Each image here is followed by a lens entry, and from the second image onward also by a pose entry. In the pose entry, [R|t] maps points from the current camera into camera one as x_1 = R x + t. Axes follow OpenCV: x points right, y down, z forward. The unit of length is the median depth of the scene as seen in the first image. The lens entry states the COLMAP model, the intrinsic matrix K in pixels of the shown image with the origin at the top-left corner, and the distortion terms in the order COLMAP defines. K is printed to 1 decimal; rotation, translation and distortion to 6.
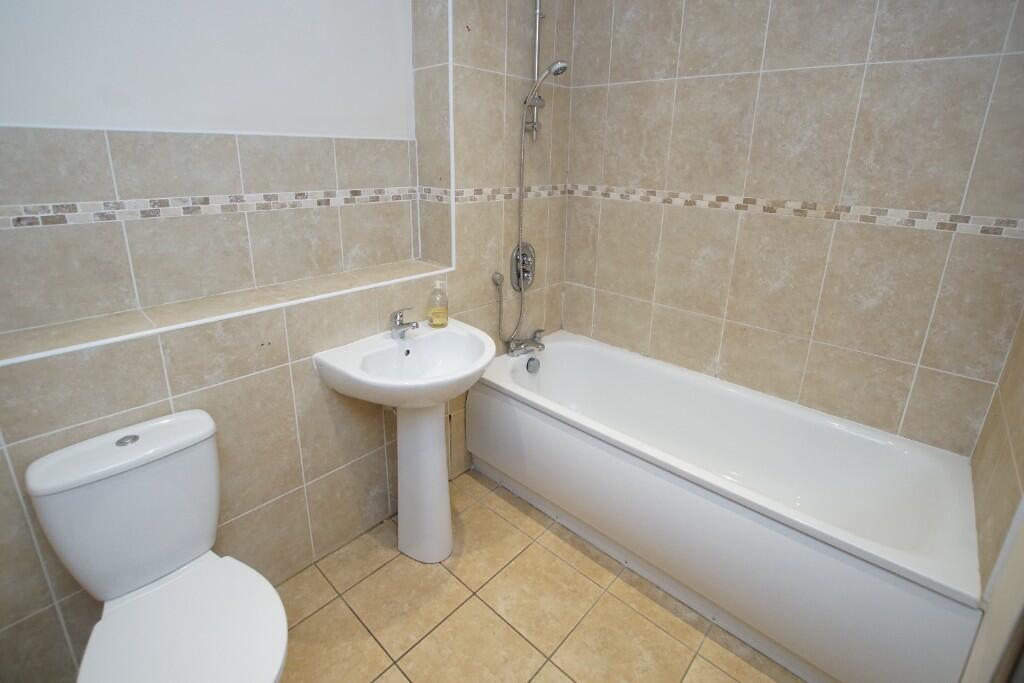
lens RADIAL K [[476.9, 0, 511.0], [0, 476.9, 291.3], [0, 0, 1]] dist [-0.024644, 0.000341]
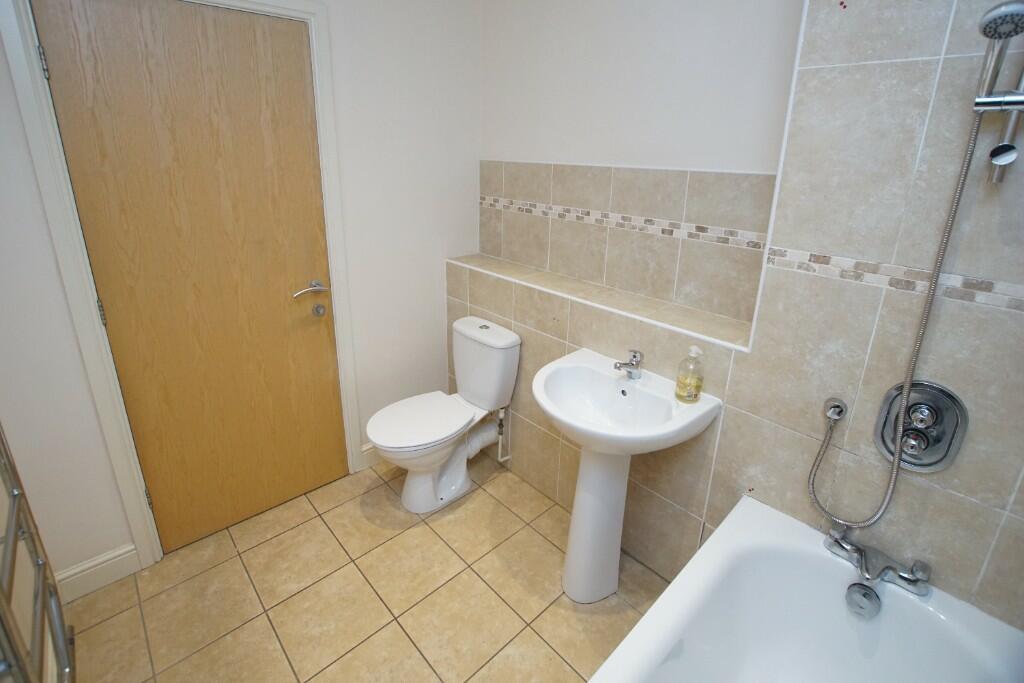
lens RADIAL K [[476.9, 0, 511.0], [0, 476.9, 291.3], [0, 0, 1]] dist [-0.024644, 0.000341]
pose [[-0.084955, 0.262852, -0.961089, 0.669860], [-0.295241, 0.914617, 0.276240, -0.256738], [0.951638, 0.307221, -0.000097, 0.722359]]
